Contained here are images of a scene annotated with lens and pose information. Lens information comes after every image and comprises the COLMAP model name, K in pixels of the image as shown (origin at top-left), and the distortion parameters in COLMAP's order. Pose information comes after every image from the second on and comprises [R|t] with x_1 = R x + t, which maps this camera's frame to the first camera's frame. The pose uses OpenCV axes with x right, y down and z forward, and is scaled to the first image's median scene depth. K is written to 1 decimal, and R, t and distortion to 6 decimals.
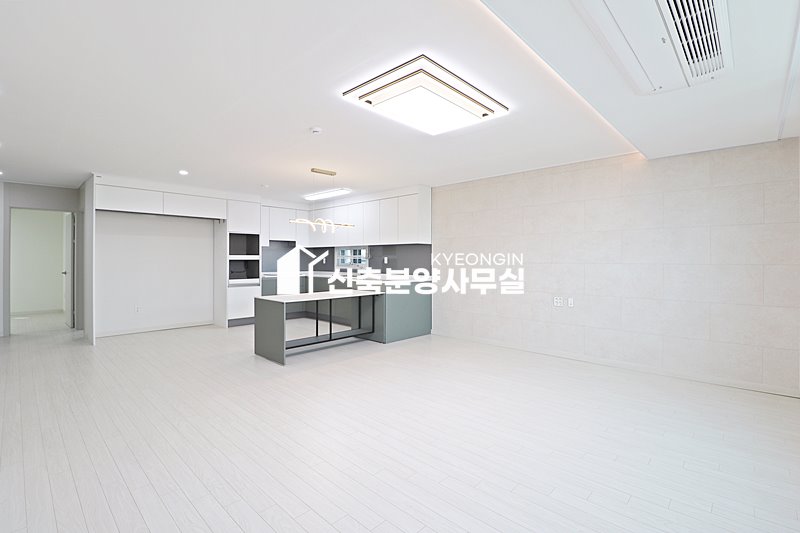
lens RADIAL K [[371.9, 0, 399.0], [0, 371.9, 262.7], [0, 0, 1]] dist [-0.006827, -0.009637]
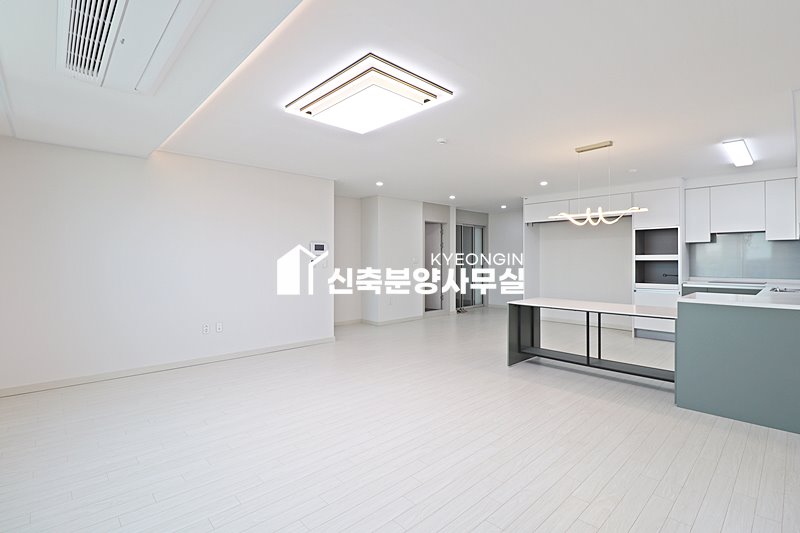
lens RADIAL K [[371.9, 0, 398.0], [0, 371.9, 262.3], [0, 0, 1]] dist [-0.006827, -0.009637]
pose [[-0.052617, 0.003348, -0.998609, 0.451031], [-0.006448, 0.999972, 0.003693, -0.003476], [0.998594, 0.006633, -0.052594, 0.485178]]
